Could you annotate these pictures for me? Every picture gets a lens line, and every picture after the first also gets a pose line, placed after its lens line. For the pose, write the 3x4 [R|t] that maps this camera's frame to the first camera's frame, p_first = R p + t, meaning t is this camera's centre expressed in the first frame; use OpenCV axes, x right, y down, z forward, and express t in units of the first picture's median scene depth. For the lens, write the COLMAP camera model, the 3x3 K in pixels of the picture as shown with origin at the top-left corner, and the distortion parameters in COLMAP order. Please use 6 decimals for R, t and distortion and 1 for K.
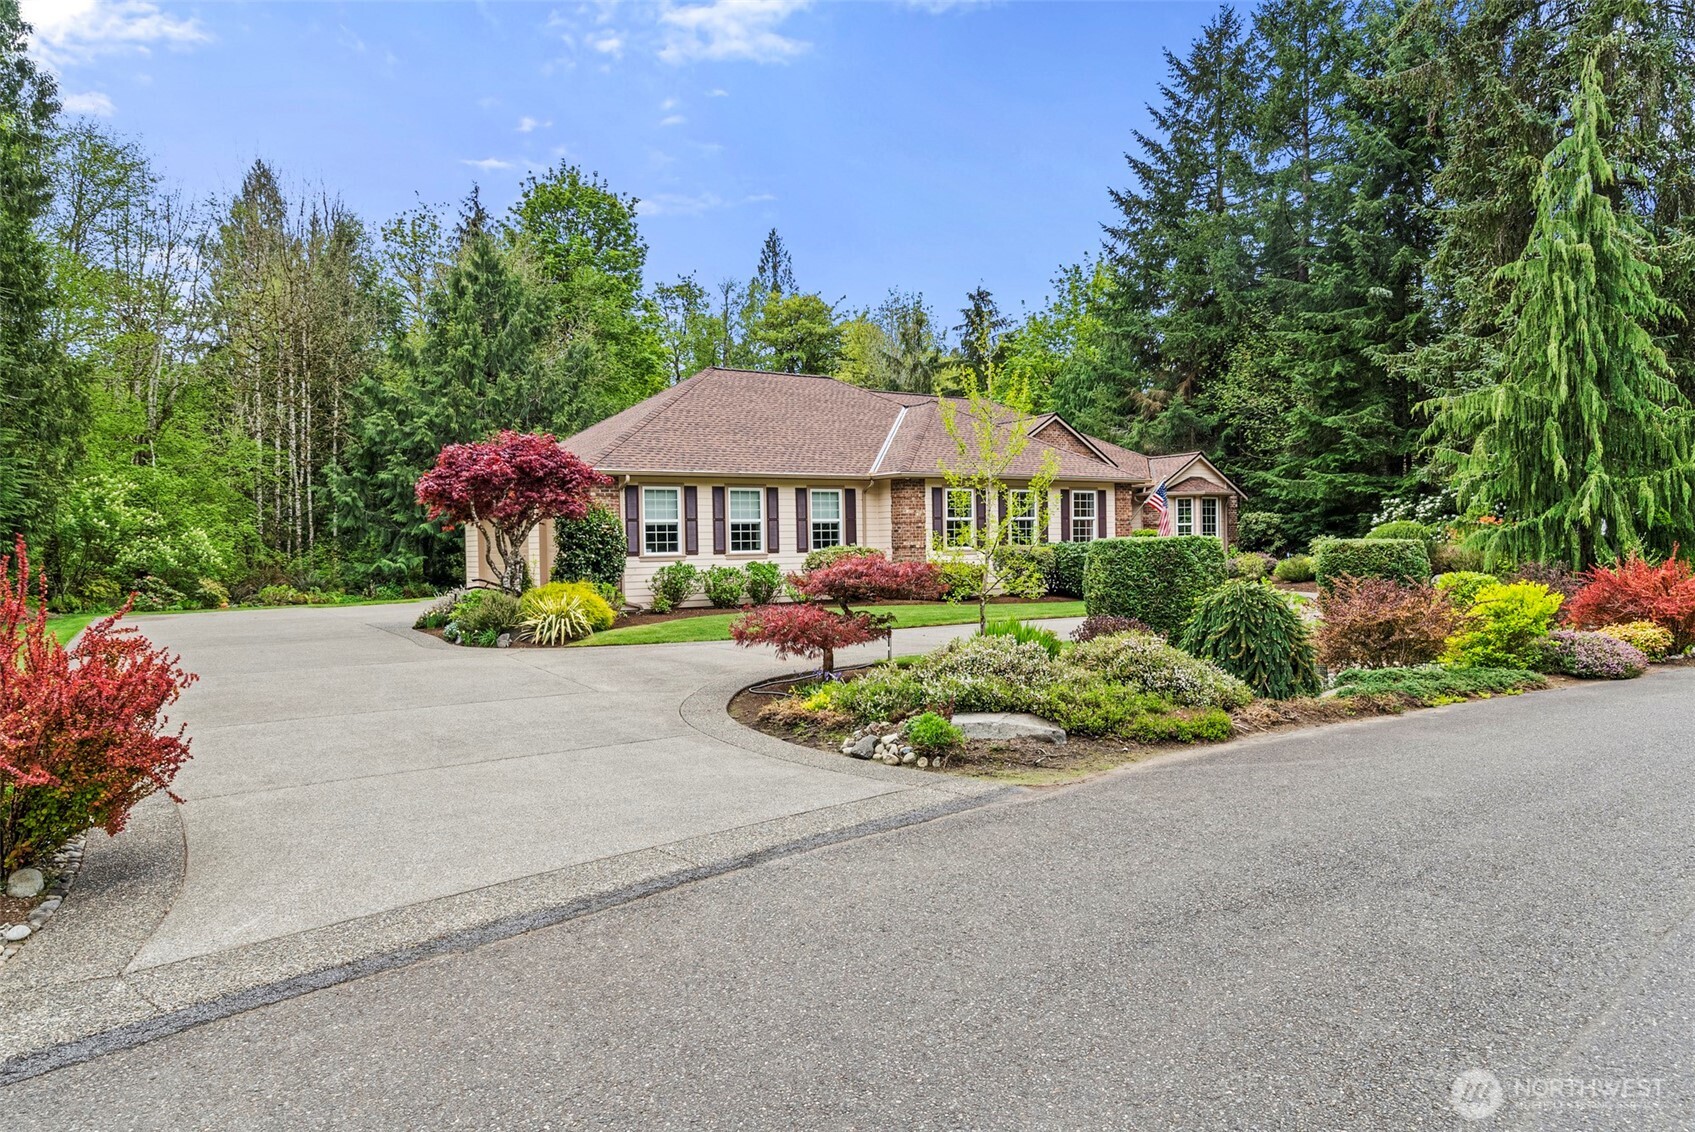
lens RADIAL K [[1075.4, 0, 849.6], [0, 1075.4, 588.6], [0, 0, 1]] dist [0.018996, 0.001312]
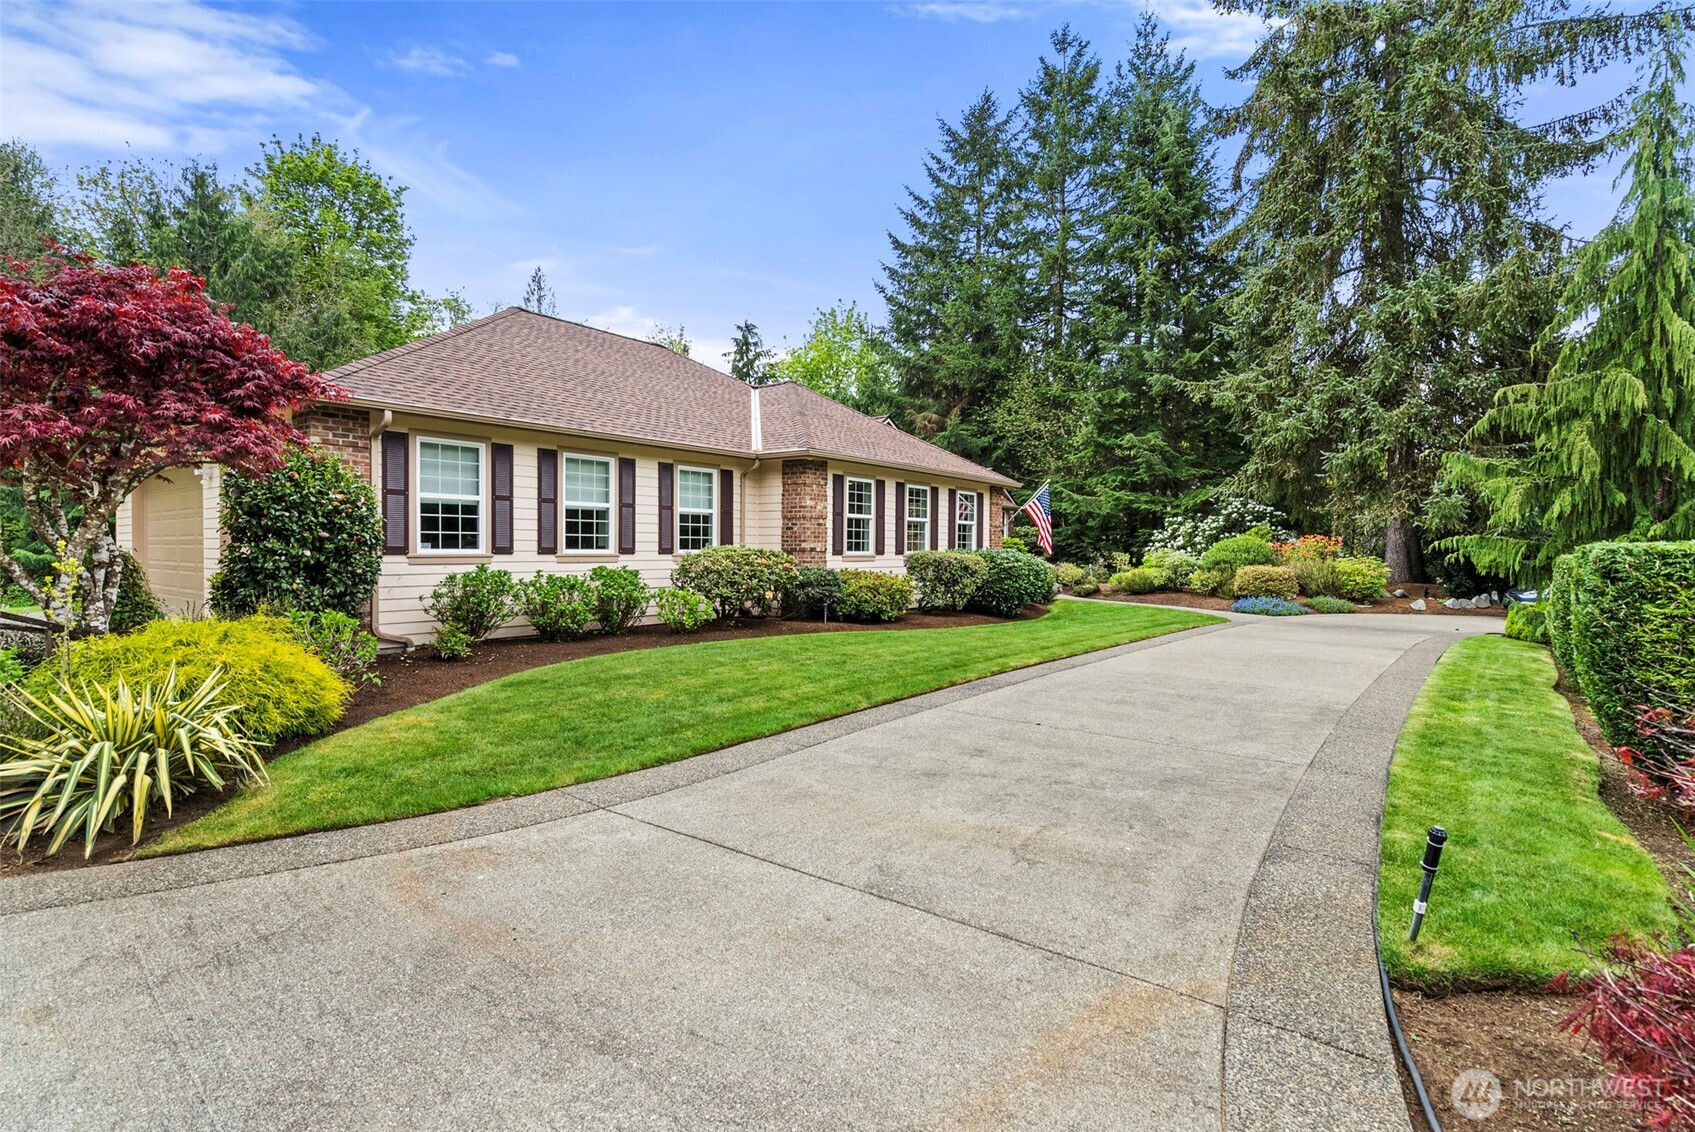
lens RADIAL K [[769.8, 0, 841.0], [0, 769.8, 568.0], [0, 0, 1]] dist [0.002093, 0.000914]
pose [[0.945623, 0.016485, 0.324848, -0.087766], [-0.010914, 0.999761, -0.018964, -0.014198], [-0.325082, 0.014387, 0.945576, 0.426448]]
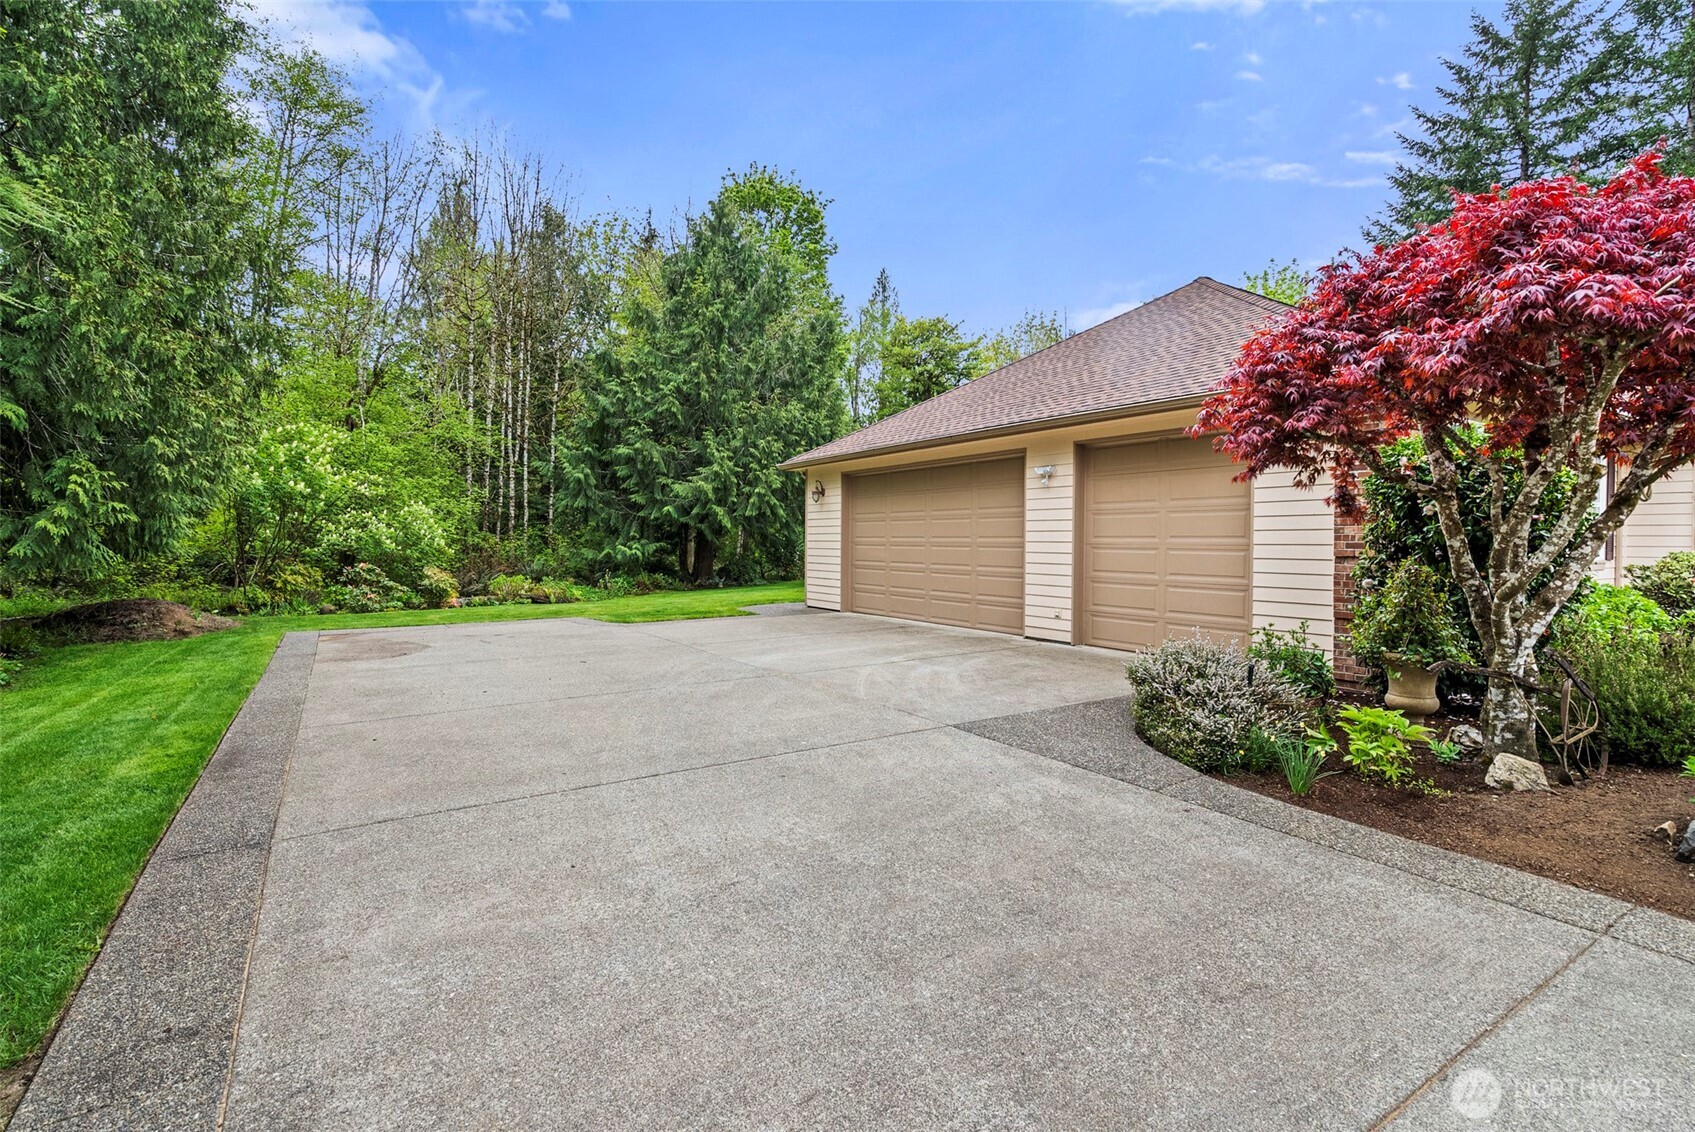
lens RADIAL K [[769.8, 0, 841.0], [0, 769.8, 568.0], [0, 0, 1]] dist [0.002093, 0.000914]
pose [[0.999741, 0.022526, 0.003350, -0.353244], [-0.022518, 0.999743, -0.002495, -0.015550], [-0.003405, 0.002419, 0.999991, 0.520614]]
